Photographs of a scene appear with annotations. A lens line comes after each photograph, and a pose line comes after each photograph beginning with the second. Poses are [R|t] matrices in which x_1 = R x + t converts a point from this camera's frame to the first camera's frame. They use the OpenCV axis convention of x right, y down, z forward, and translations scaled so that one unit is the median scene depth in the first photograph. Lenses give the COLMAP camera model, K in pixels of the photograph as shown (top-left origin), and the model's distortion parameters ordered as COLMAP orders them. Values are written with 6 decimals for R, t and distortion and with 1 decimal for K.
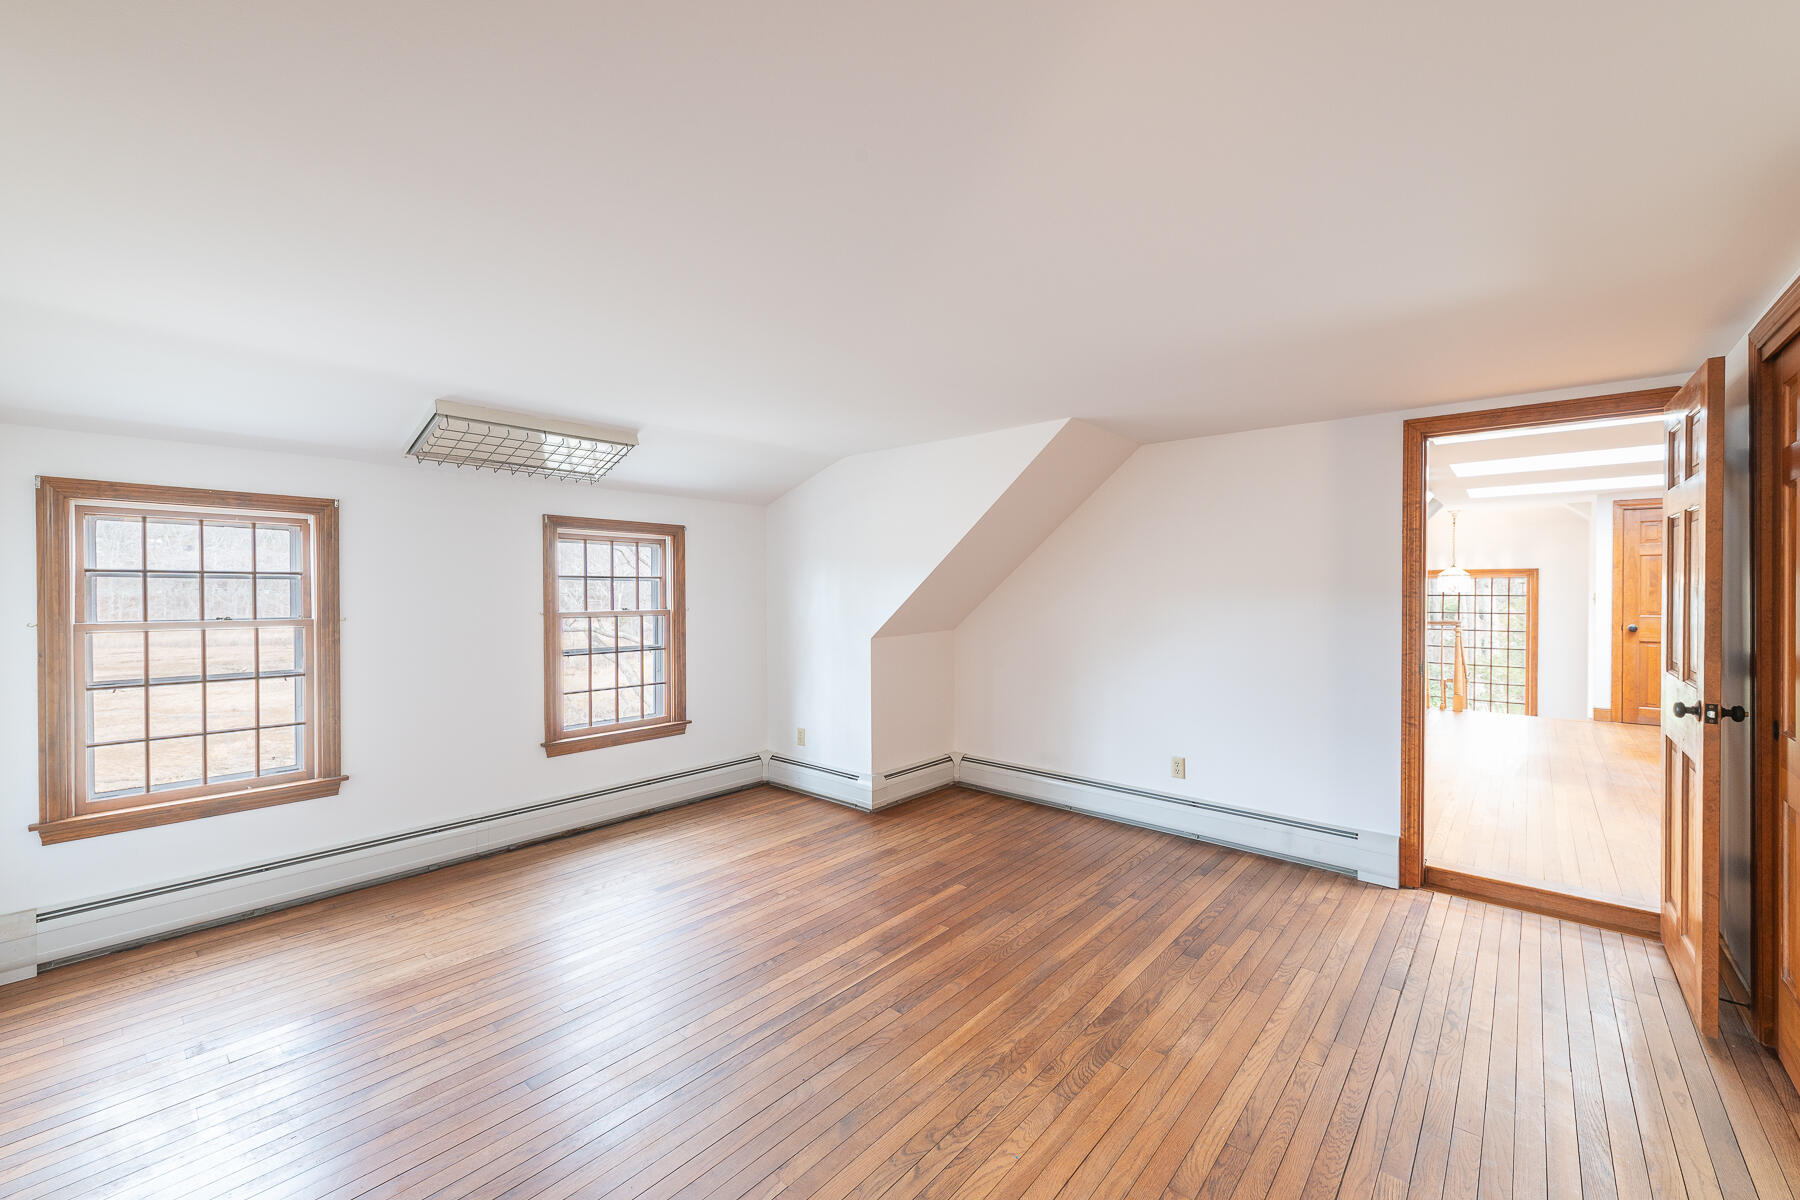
lens RADIAL K [[716.8, 0, 903.6], [0, 716.8, 596.9], [0, 0, 1]] dist [0.011237, -0.002806]
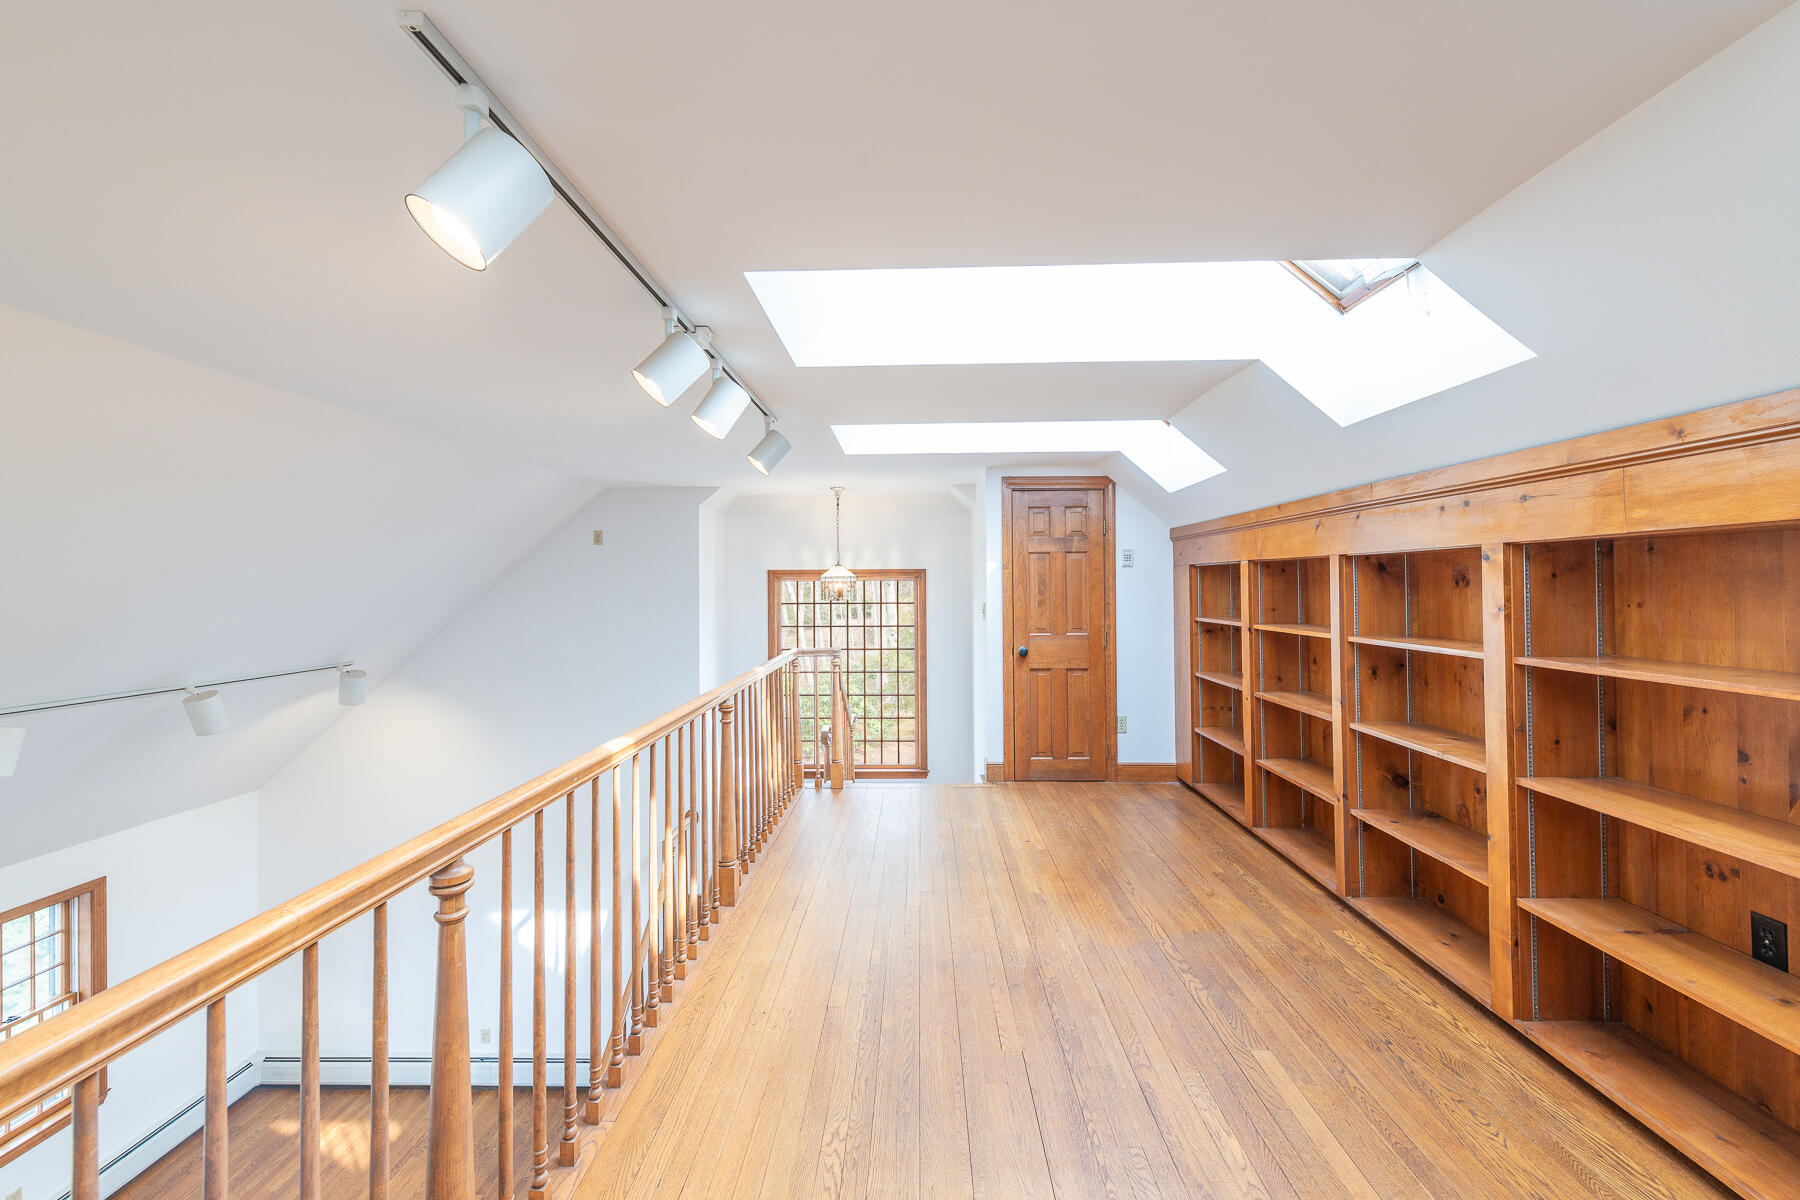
lens RADIAL K [[716.8, 0, 911.2], [0, 716.8, 583.0], [0, 0, 1]] dist [0.011237, -0.002806]
pose [[0.760457, -0.004023, 0.649376, 0.437568], [0.012977, 0.999875, -0.009002, -0.020872], [-0.649259, 0.015272, 0.760414, 0.505784]]
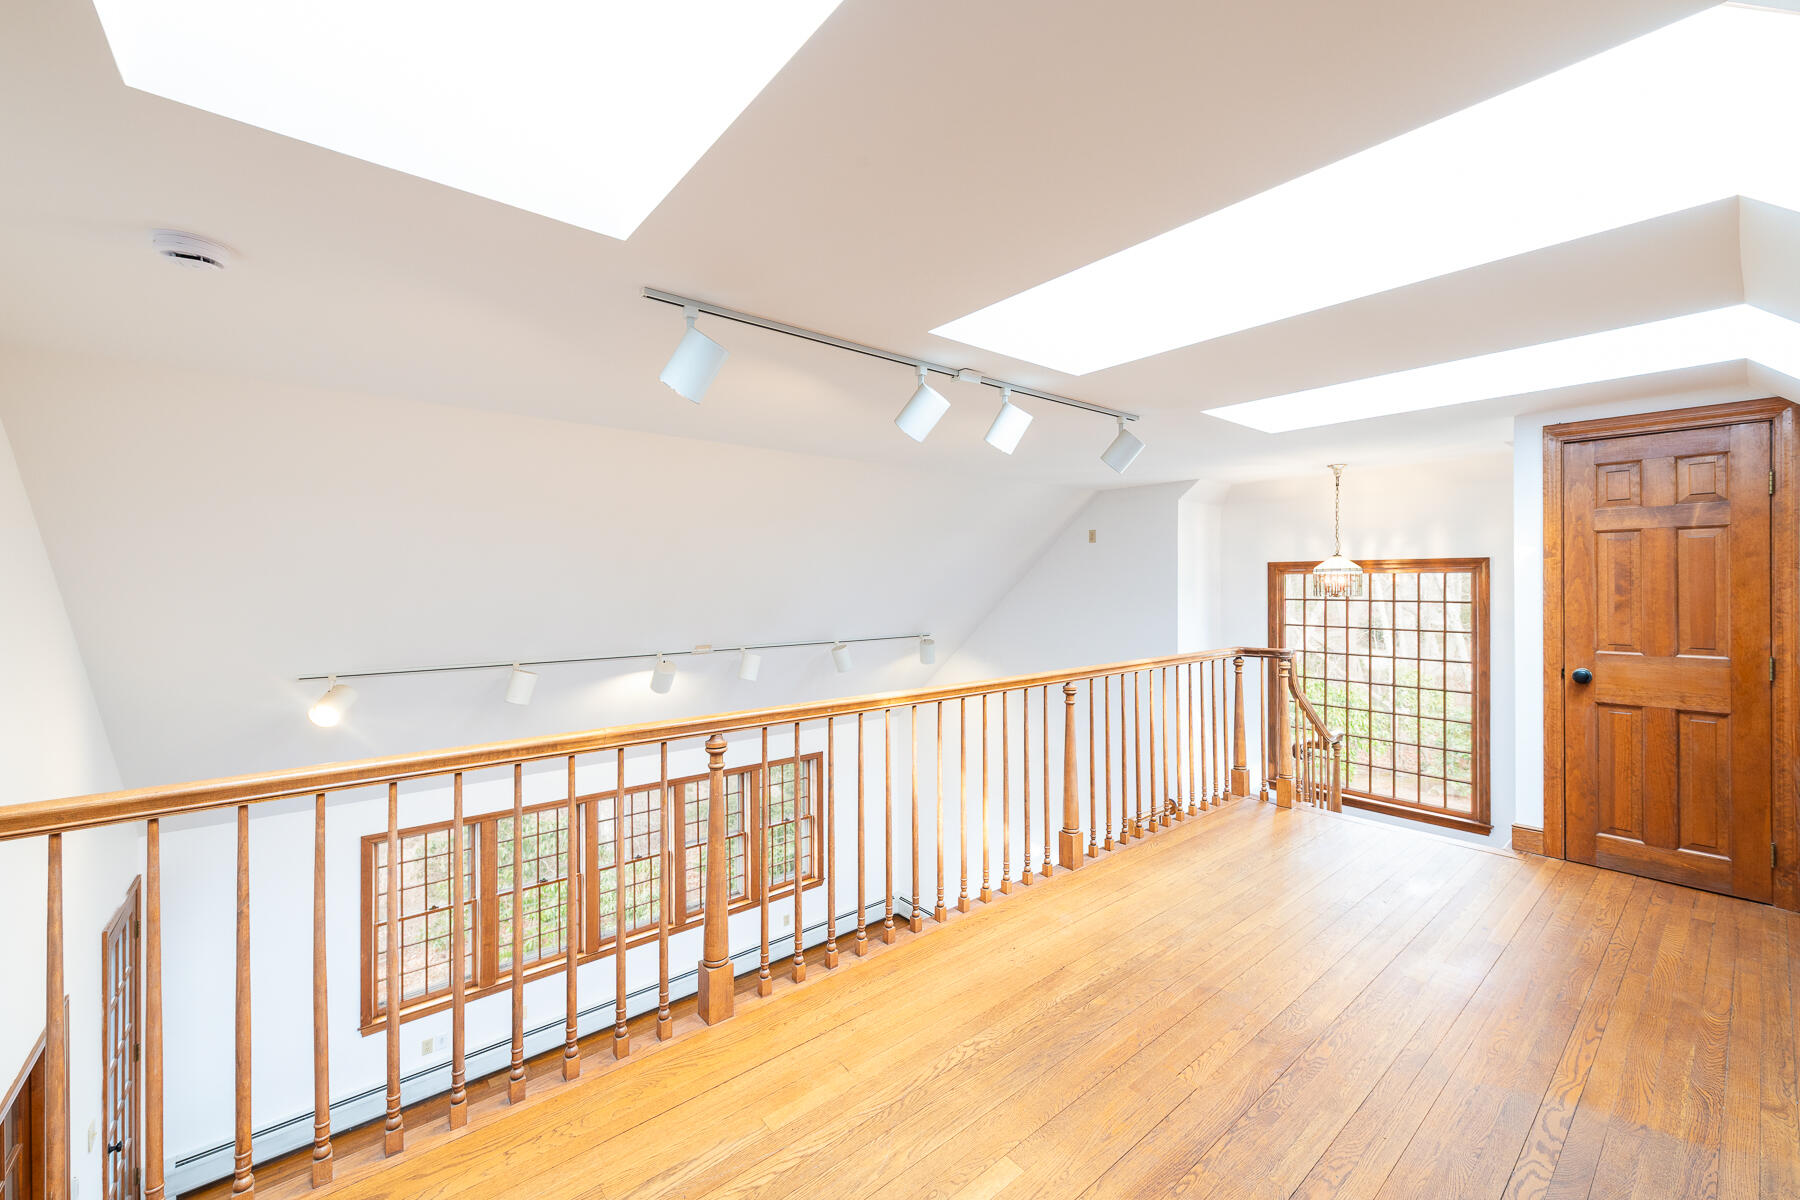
lens RADIAL K [[716.8, 0, 899.6], [0, 716.8, 583.7], [0, 0, 1]] dist [0.011237, -0.002806]
pose [[0.987784, -0.004013, -0.155775, 0.600945], [0.003079, 0.999976, -0.006240, -0.019036], [0.155797, 0.005684, 0.987773, 0.415027]]
